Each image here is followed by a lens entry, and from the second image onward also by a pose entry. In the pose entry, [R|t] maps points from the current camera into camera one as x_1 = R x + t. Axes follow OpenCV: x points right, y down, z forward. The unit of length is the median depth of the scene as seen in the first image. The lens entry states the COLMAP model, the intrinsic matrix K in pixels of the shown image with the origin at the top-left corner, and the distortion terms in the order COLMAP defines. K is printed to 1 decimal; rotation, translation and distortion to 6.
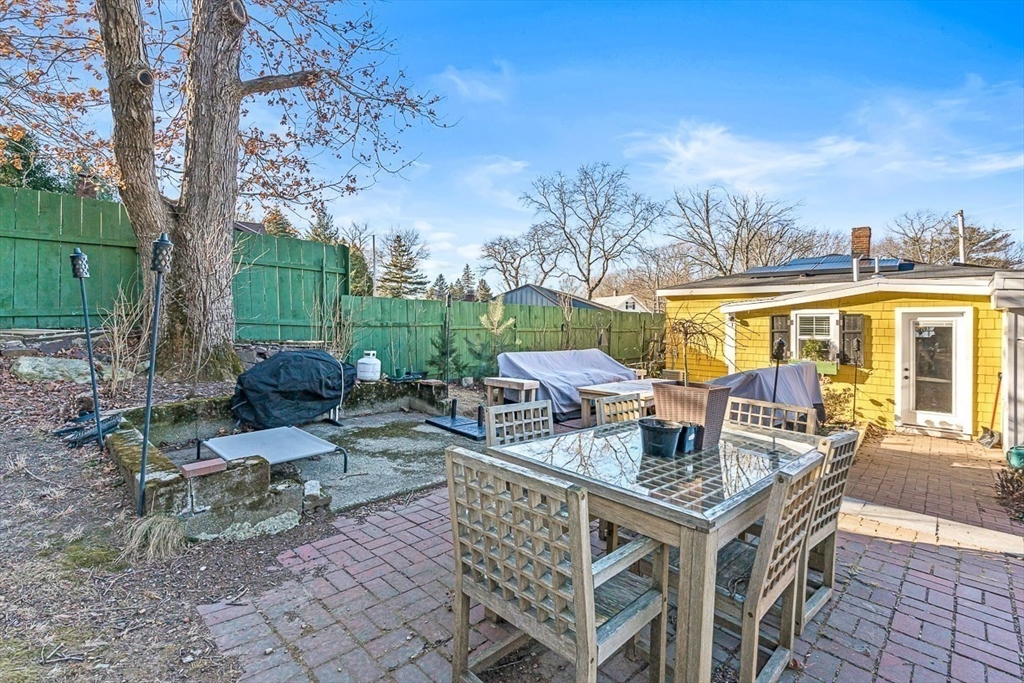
lens RADIAL K [[462.6, 0, 511.4], [0, 462.6, 319.9], [0, 0, 1]] dist [-0.002017, -0.000655]
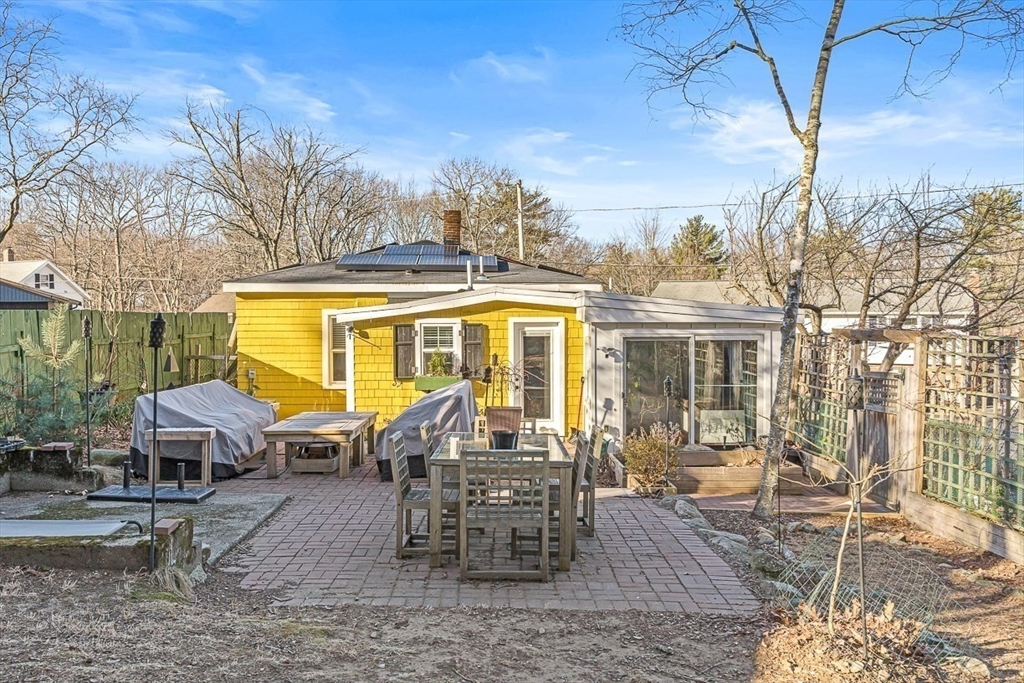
lens RADIAL K [[876.0, 0, 512.0], [0, 876.0, 341.5], [0, 0, 1]] dist [0.001714, 0.005579]
pose [[0.702520, -0.036502, 0.710727, -0.360824], [0.003023, 0.998828, 0.048311, -0.048239], [-0.711657, -0.031791, 0.701807, -0.231462]]
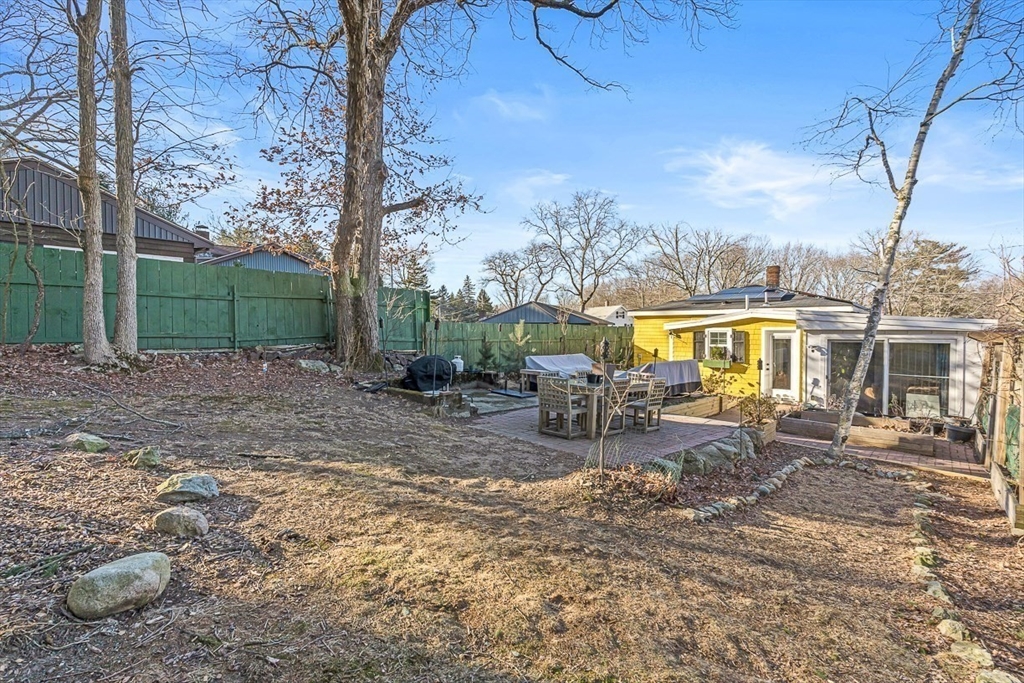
lens RADIAL K [[457.4, 0, 512.0], [0, 457.4, 341.5], [0, 0, 1]] dist [0.000951, 0.000158]
pose [[0.999923, -0.008015, 0.009523, -0.060136], [0.007703, 0.999448, 0.032318, -0.026325], [-0.009777, -0.032242, 0.999432, -0.468152]]
